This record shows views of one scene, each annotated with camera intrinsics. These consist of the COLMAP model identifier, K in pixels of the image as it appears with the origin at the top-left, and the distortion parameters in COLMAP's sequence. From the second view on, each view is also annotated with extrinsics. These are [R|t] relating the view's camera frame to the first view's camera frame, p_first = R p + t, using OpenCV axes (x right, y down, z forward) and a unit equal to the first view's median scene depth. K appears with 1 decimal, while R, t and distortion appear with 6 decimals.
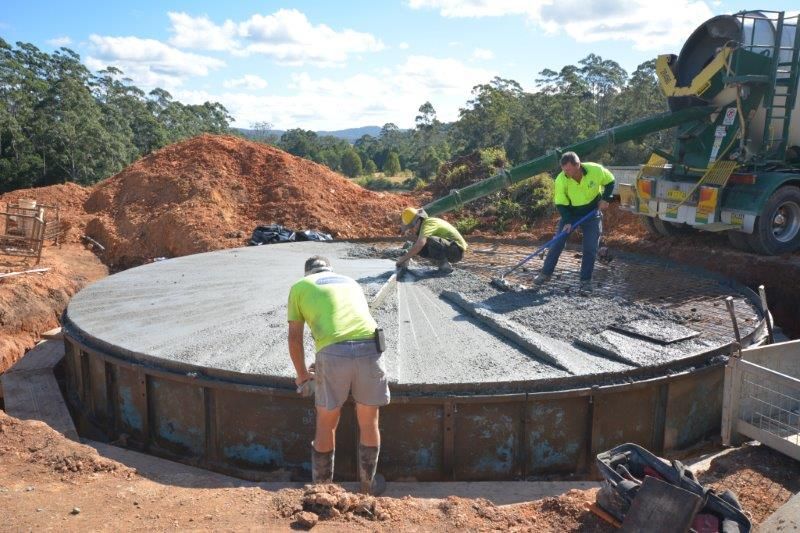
lens RADIAL K [[726.3, 0, 400.0], [0, 726.3, 266.5], [0, 0, 1]] dist [0.017977, 0.007921]
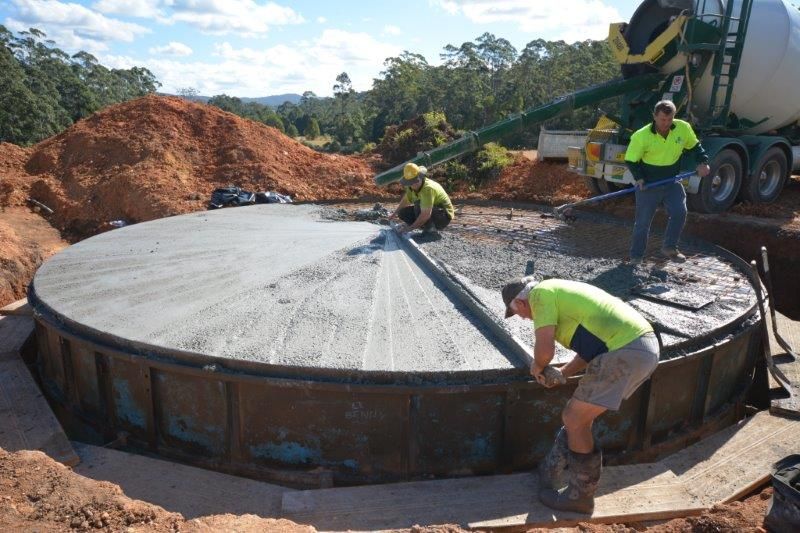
lens RADIAL K [[609.4, 0, 395.7], [0, 609.4, 266.5], [0, 0, 1]] dist [0.022995, 0.003806]
pose [[0.988611, -0.024825, 0.148435, -0.070325], [0.012908, 0.996654, 0.080715, -0.010991], [-0.149942, -0.077879, 0.985623, 0.106032]]
